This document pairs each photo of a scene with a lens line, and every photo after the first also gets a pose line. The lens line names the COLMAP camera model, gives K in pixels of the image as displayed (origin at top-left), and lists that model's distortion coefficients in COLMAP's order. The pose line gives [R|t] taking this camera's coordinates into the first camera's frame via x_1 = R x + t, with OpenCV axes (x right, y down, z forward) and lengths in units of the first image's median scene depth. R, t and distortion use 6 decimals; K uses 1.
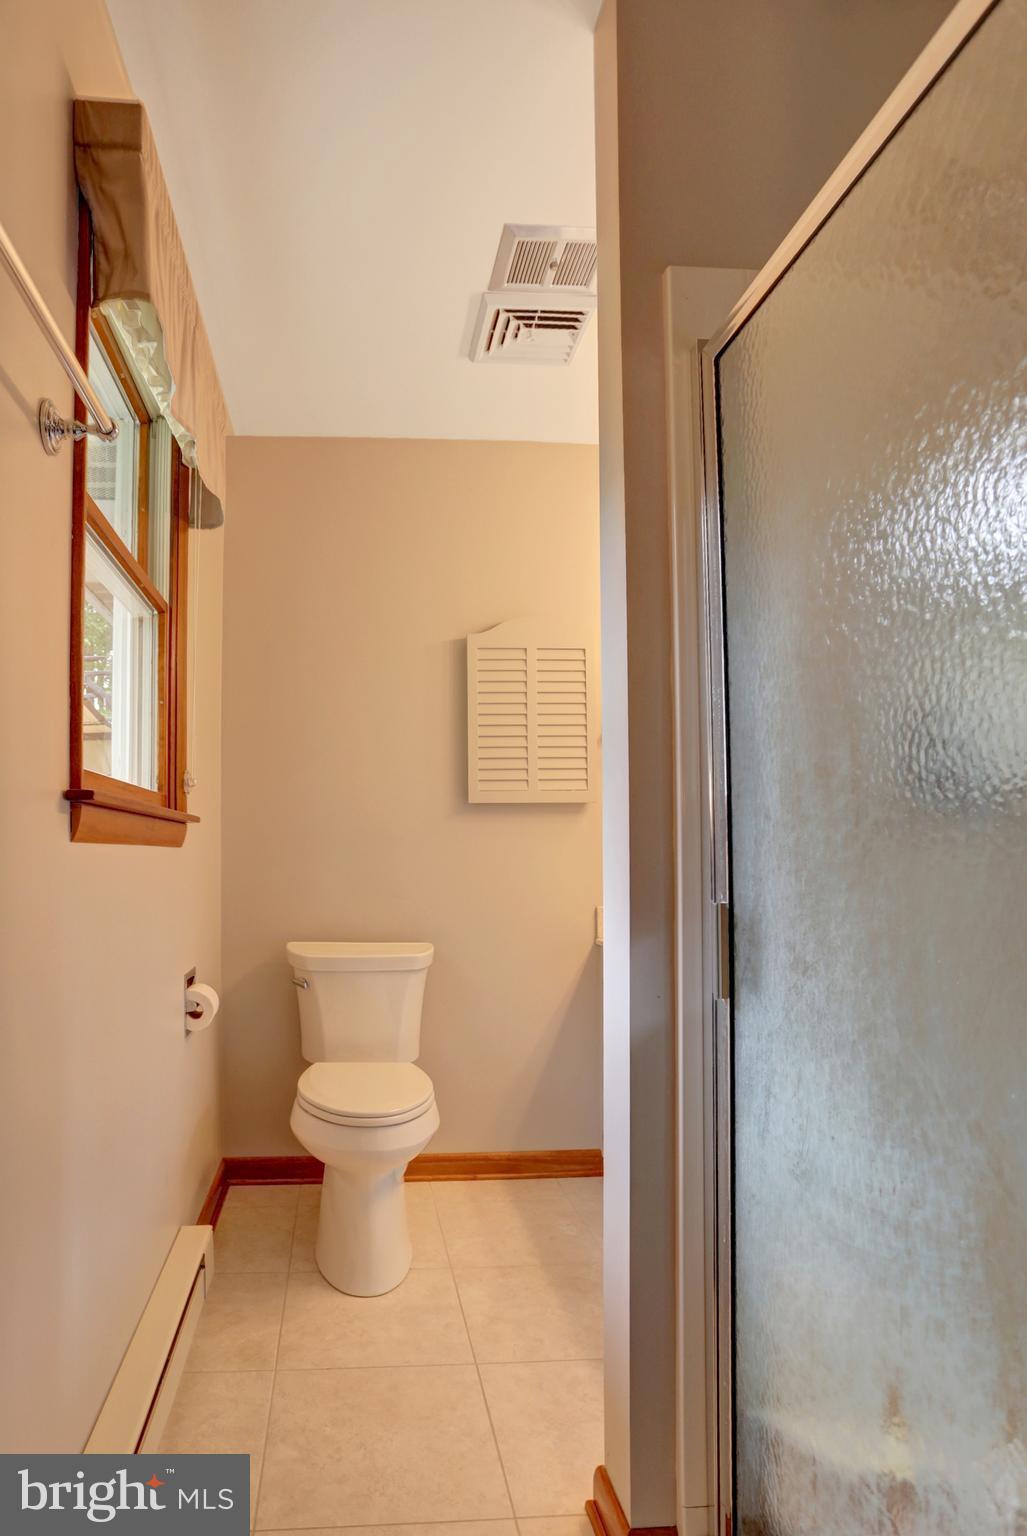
lens RADIAL K [[1395.4, 0, 511.9], [0, 1395.4, 768.7], [0, 0, 1]] dist [-0.047452, 0.000389]
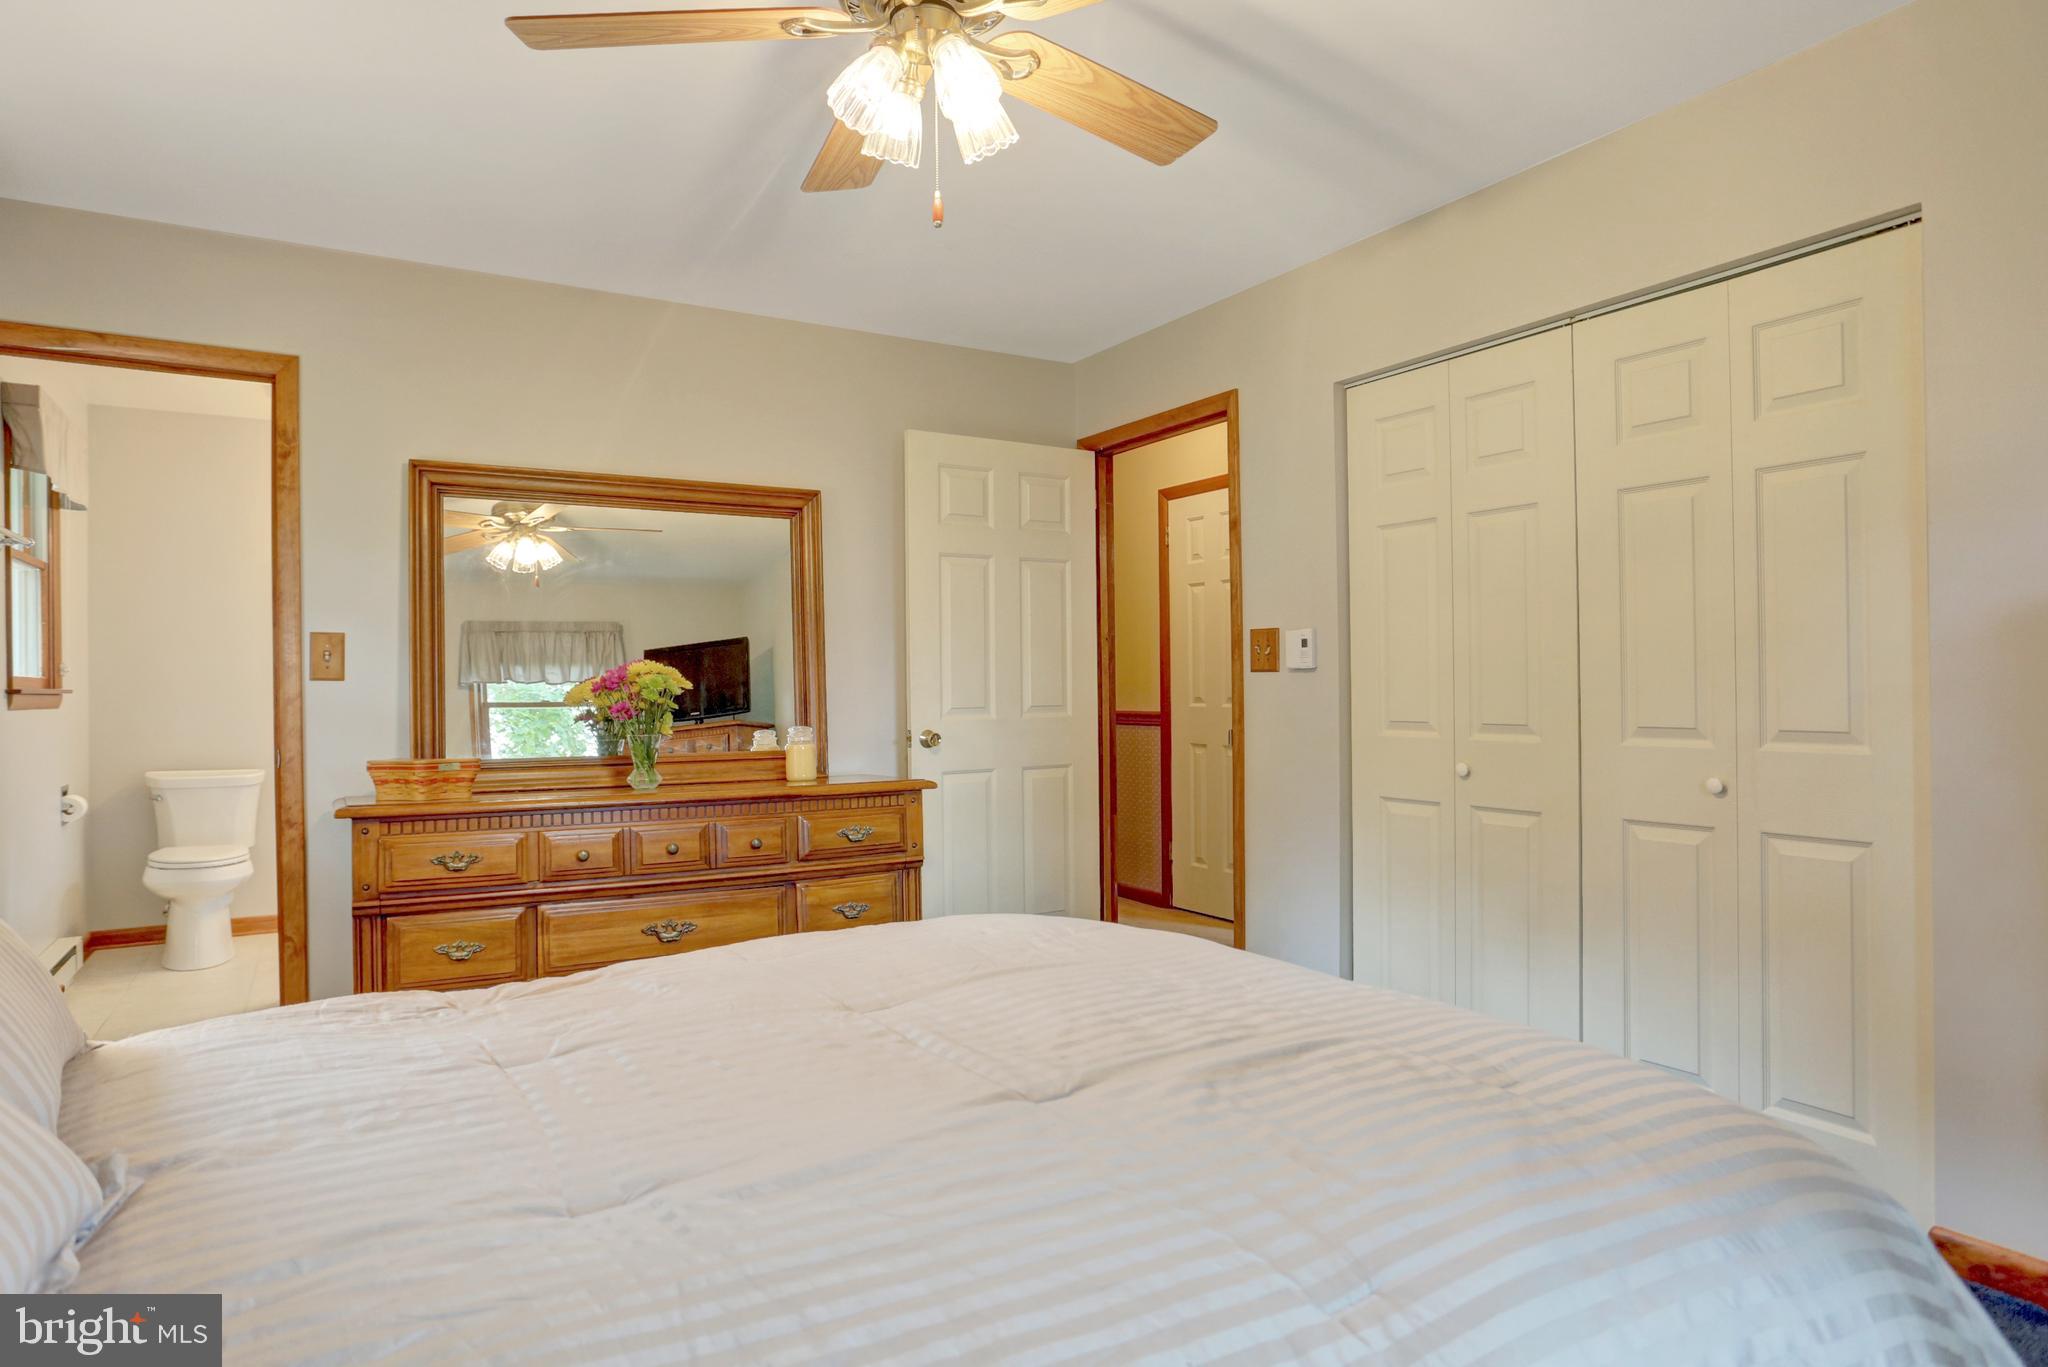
lens RADIAL K [[1246.3, 0, 1022.0], [0, 1246.3, 677.4], [0, 0, 1]] dist [0.002200, 0.000034]
pose [[0.905466, -0.002901, 0.424409, 0.157681], [-0.016286, 0.999003, 0.041575, -0.056182], [-0.424107, -0.044557, 0.904516, -0.765155]]
